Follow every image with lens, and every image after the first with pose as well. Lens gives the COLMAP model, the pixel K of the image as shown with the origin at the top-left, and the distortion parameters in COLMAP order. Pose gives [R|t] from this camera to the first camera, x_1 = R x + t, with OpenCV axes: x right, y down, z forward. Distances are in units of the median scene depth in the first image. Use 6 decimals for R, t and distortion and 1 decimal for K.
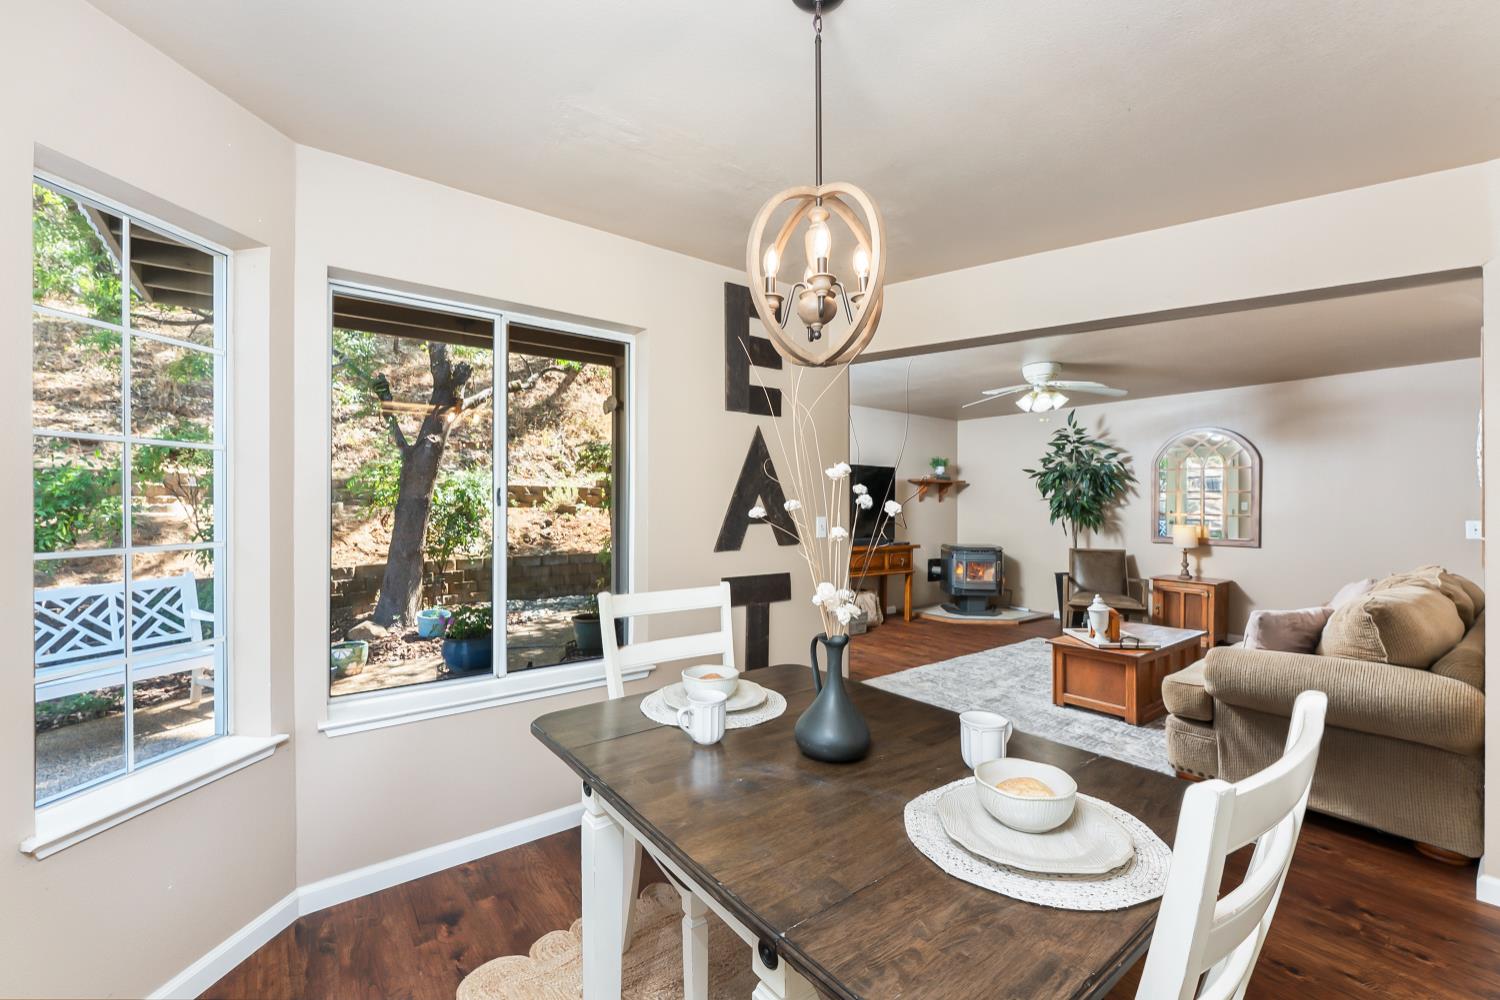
lens RADIAL K [[619.2, 0, 744.5], [0, 619.2, 507.3], [0, 0, 1]] dist [-0.001026, -0.000131]
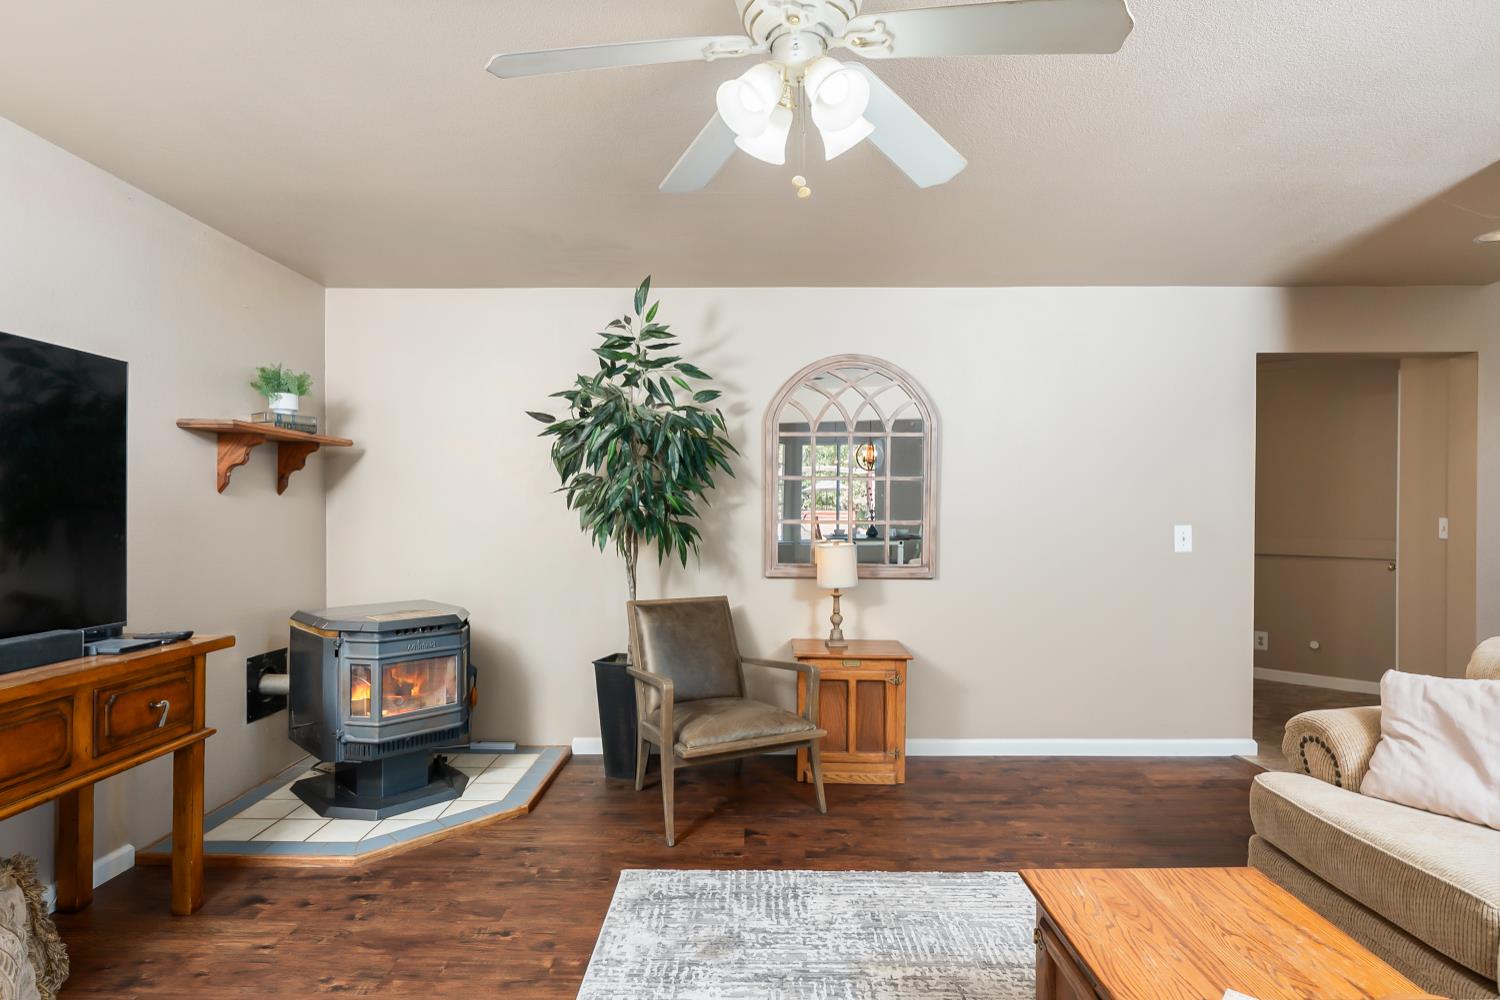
lens RADIAL K [[768.8, 0, 743.9], [0, 768.8, 511.7], [0, 0, 1]] dist [0.020874, -0.000163]
pose [[0.626711, -0.008616, 0.779204, 0.152077], [0.004602, 0.999962, 0.007355, -0.000356], [-0.779238, -0.001023, 0.626727, 0.589190]]
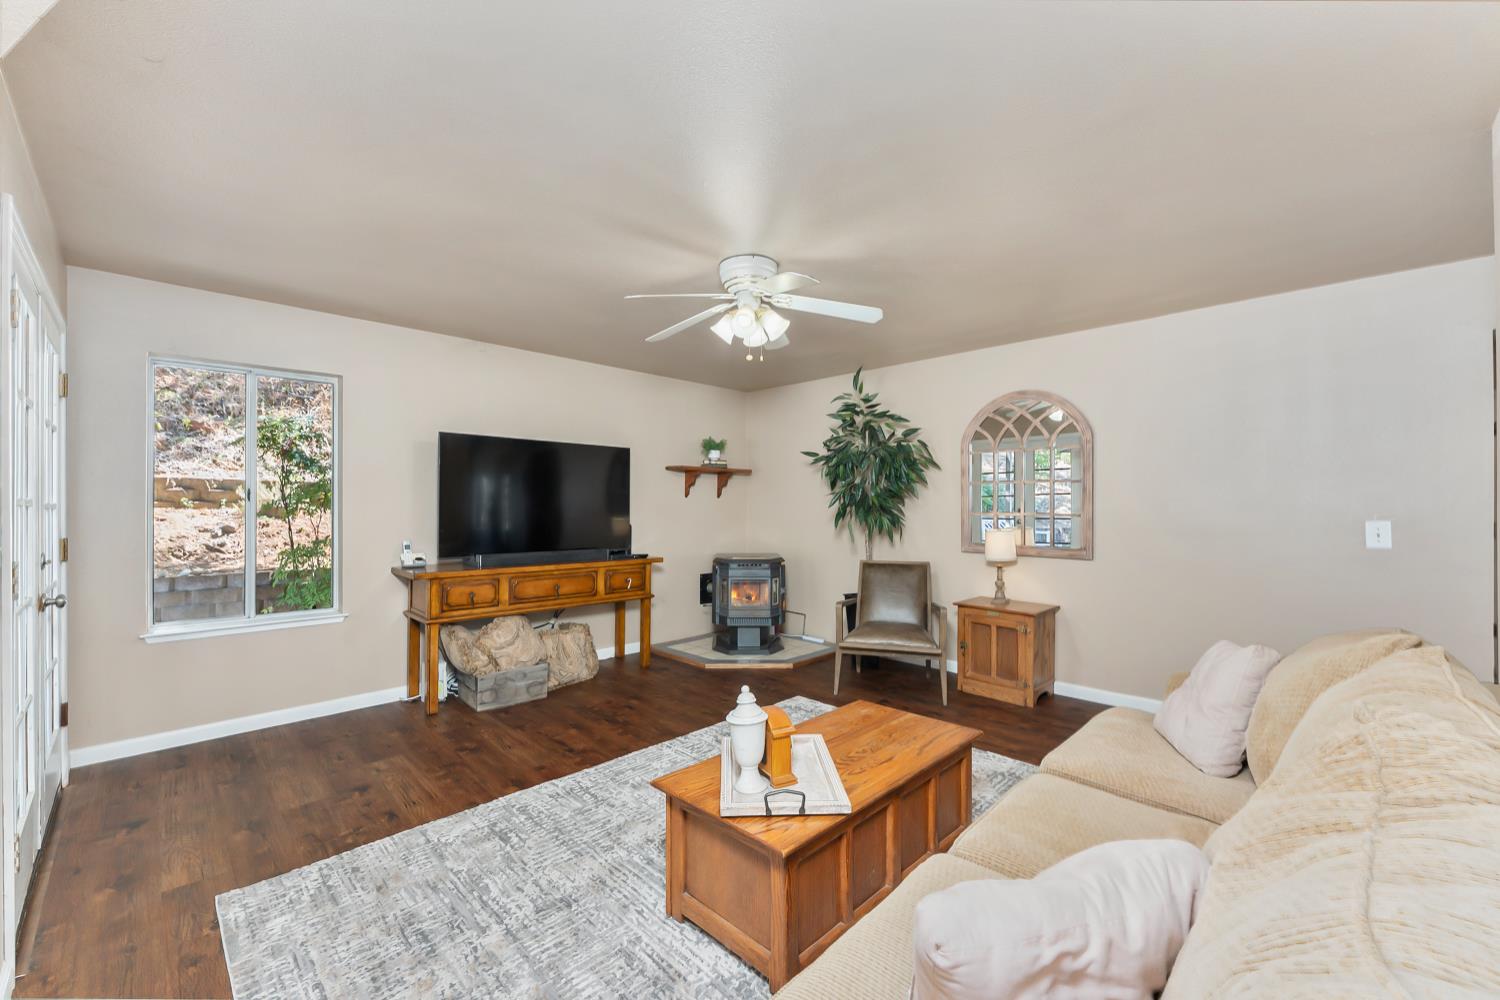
lens RADIAL K [[593.6, 0, 750.0], [0, 593.6, 500.0], [0, 0, 1]] dist [0.000310, 0.000033]
pose [[0.991382, -0.003961, 0.130941, 0.301105], [0.005555, 0.999915, -0.011811, 0.002987], [-0.130883, 0.012436, 0.991320, 0.320189]]
